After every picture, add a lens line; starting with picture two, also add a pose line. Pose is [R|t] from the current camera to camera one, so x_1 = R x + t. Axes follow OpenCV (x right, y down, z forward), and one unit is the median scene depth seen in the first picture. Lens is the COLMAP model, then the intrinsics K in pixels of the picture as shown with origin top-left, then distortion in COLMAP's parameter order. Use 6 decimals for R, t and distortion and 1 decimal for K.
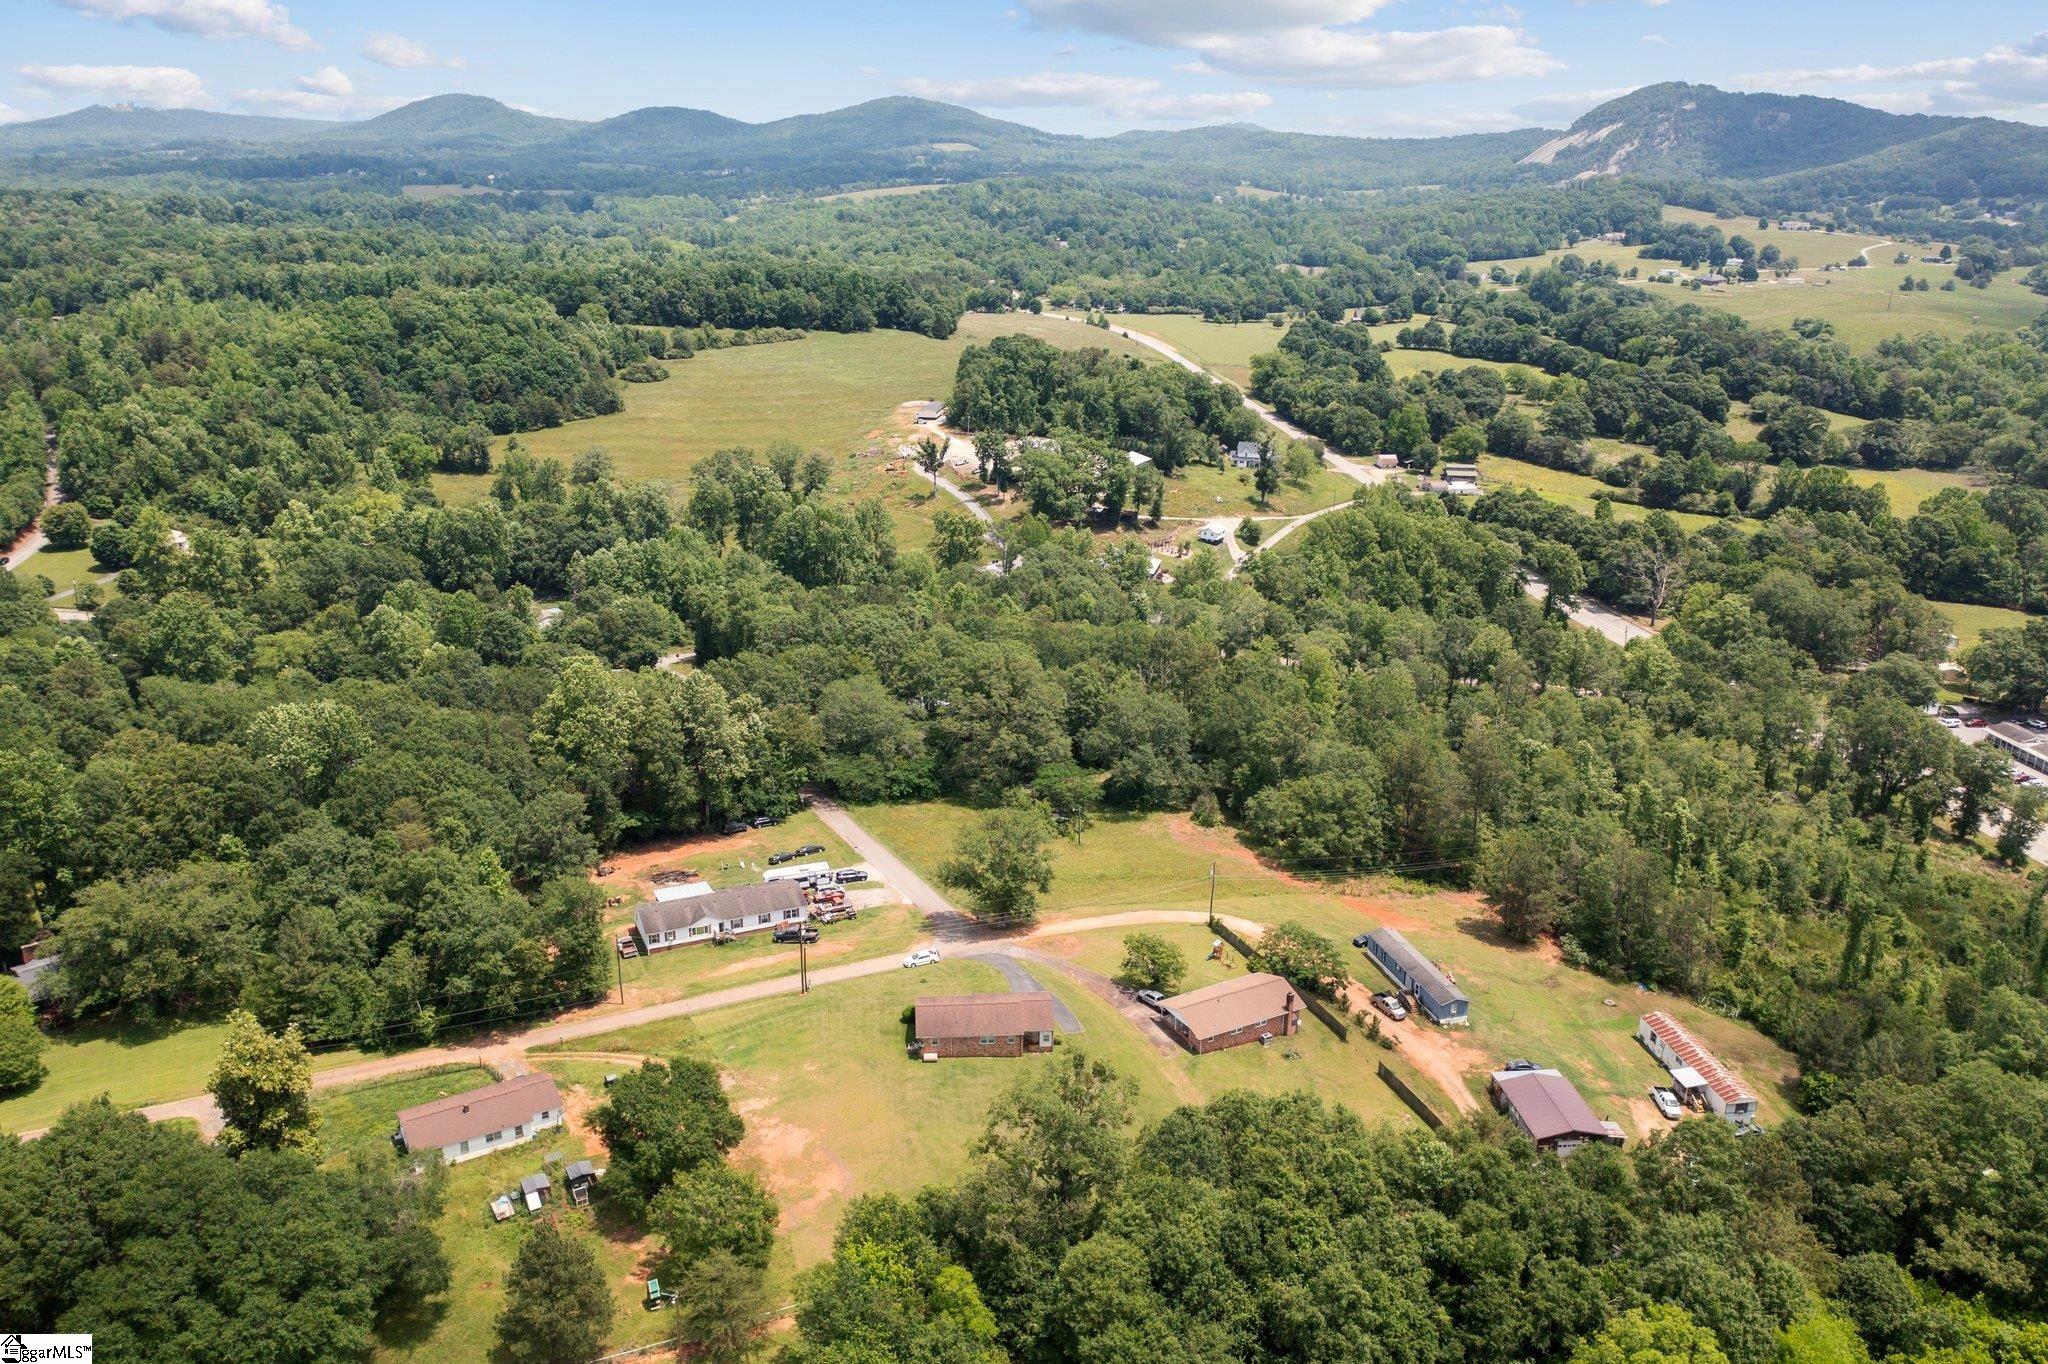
lens RADIAL K [[1614.0, 0, 1018.5], [0, 1614.0, 682.5], [0, 0, 1]] dist [-0.012966, 0.009046]
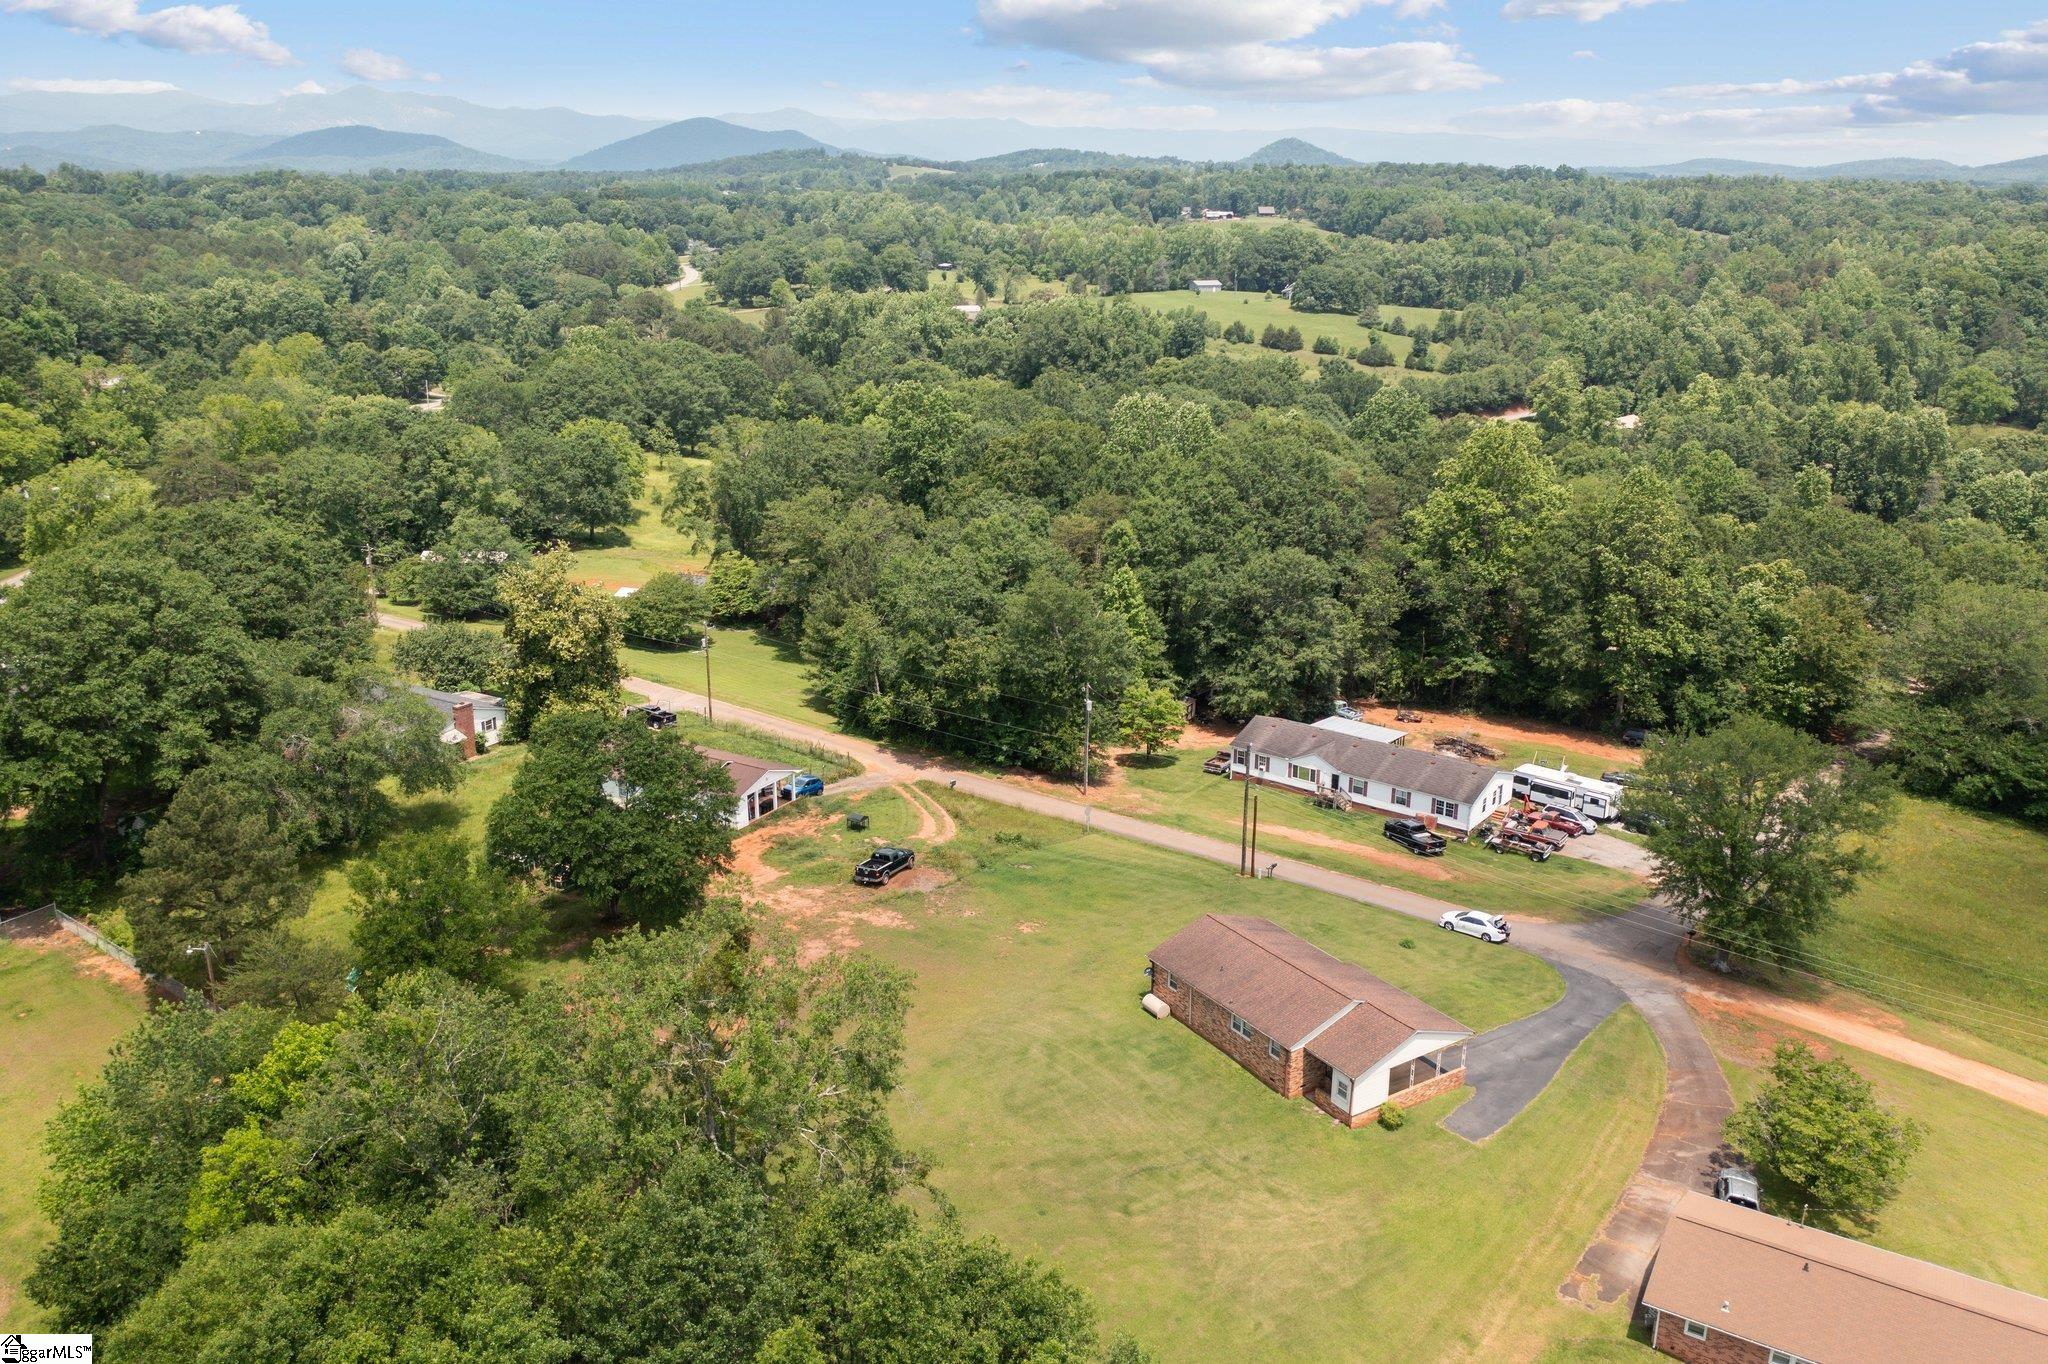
lens RADIAL K [[1614.0, 0, 1021.2], [0, 1614.0, 668.8], [0, 0, 1]] dist [-0.012966, 0.009046]
pose [[0.478535, 0.254277, -0.840445, 0.234432], [-0.287637, 0.949735, 0.123568, 0.060075], [0.829620, 0.182611, 0.527621, 0.496075]]
